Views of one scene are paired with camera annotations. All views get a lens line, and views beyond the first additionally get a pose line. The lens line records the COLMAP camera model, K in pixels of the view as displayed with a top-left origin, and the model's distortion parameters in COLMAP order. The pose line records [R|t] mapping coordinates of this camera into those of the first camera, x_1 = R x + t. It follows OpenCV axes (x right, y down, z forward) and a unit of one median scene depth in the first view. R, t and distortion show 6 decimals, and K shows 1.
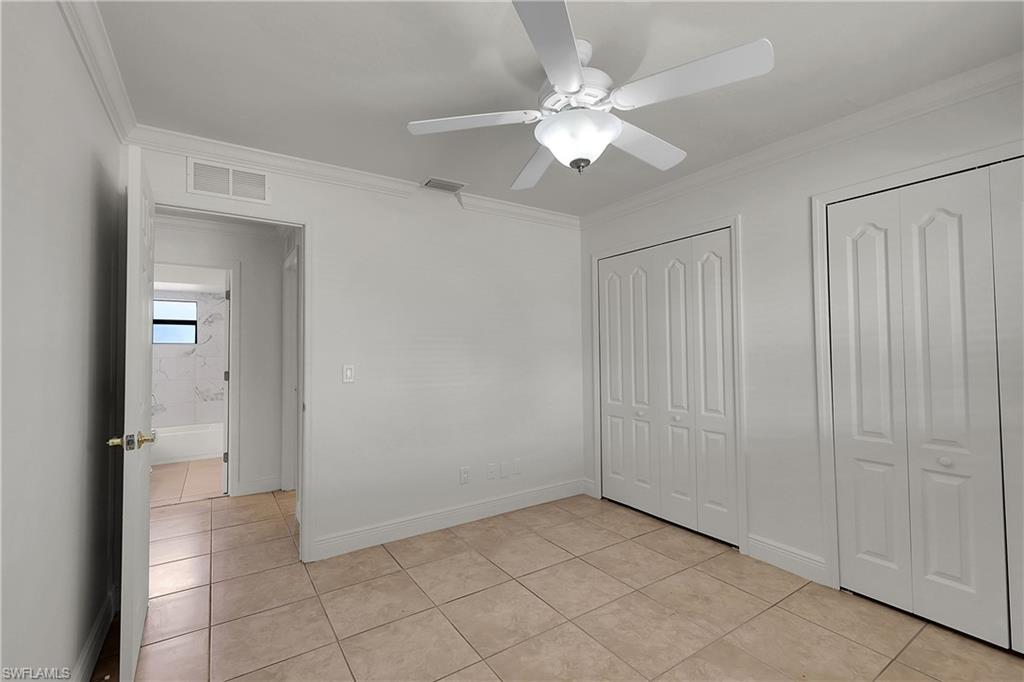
lens RADIAL K [[447.6, 0, 514.5], [0, 447.6, 341.6], [0, 0, 1]] dist [0.001947, 0.000620]
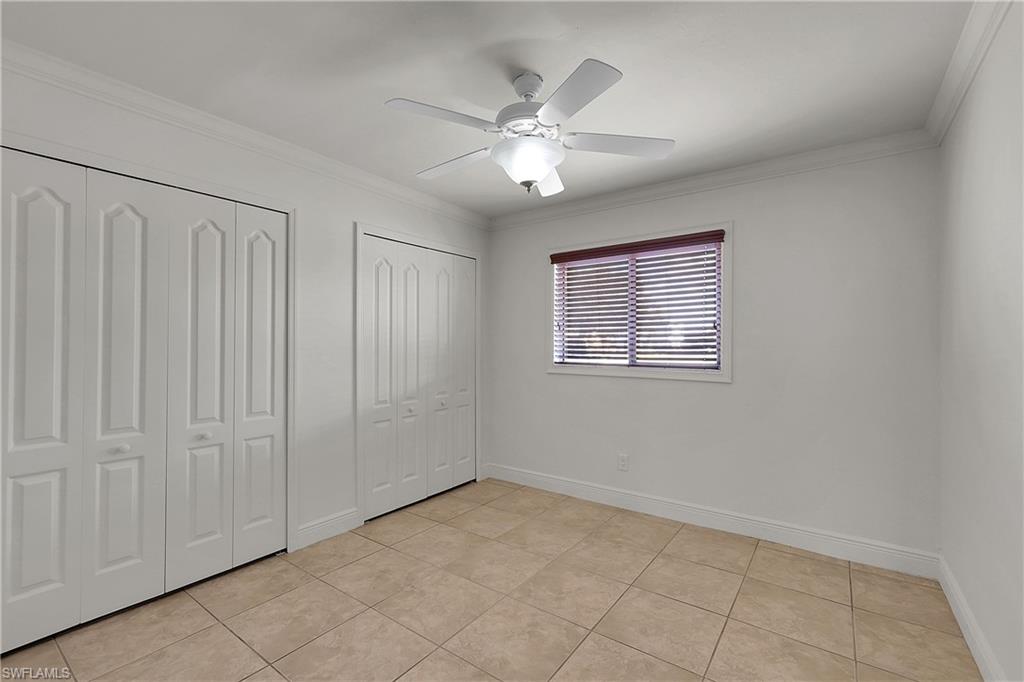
lens RADIAL K [[447.6, 0, 510.5], [0, 447.6, 340.5], [0, 0, 1]] dist [0.001947, 0.000620]
pose [[-0.347242, 0.014775, 0.937659, -0.623634], [-0.020581, 0.999515, -0.023372, 0.025634], [-0.937550, -0.027414, -0.346770, 0.965647]]
